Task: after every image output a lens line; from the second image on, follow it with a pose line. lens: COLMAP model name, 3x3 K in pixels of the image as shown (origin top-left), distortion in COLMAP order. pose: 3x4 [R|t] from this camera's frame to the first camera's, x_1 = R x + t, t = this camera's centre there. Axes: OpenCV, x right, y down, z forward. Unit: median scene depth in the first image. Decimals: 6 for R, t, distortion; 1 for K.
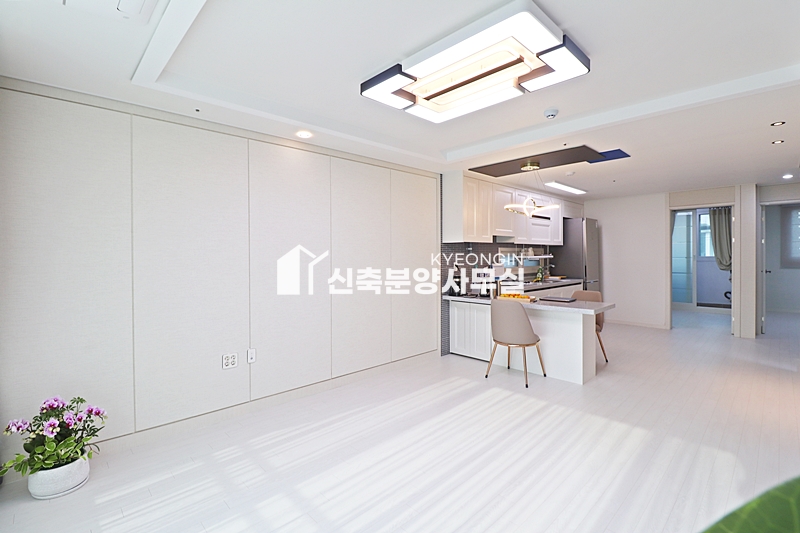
lens RADIAL K [[369.5, 0, 401.1], [0, 369.5, 259.9], [0, 0, 1]] dist [-0.002621, -0.001924]
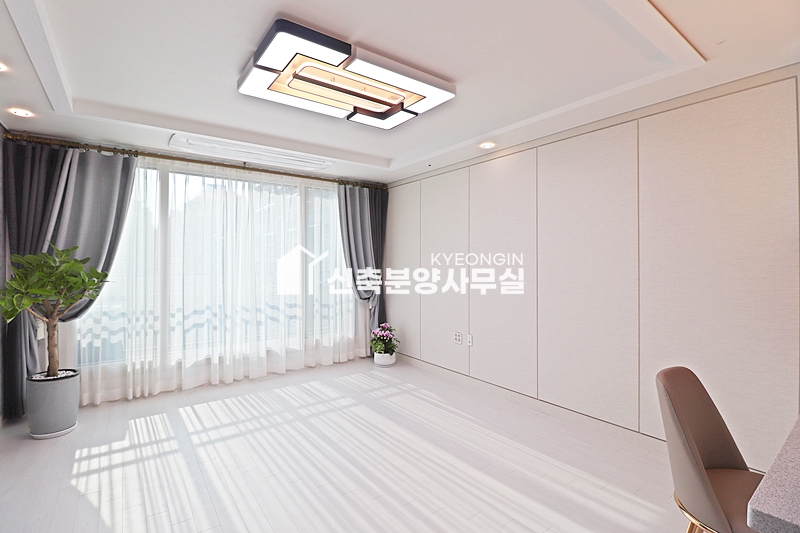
lens RADIAL K [[369.5, 0, 399.2], [0, 369.5, 265.3], [0, 0, 1]] dist [-0.002621, -0.001924]
pose [[-0.123357, 0.019268, -0.992175, 0.967909], [-0.006243, 0.999777, 0.020192, -0.017786], [0.992343, 0.008685, -0.123209, 1.033048]]
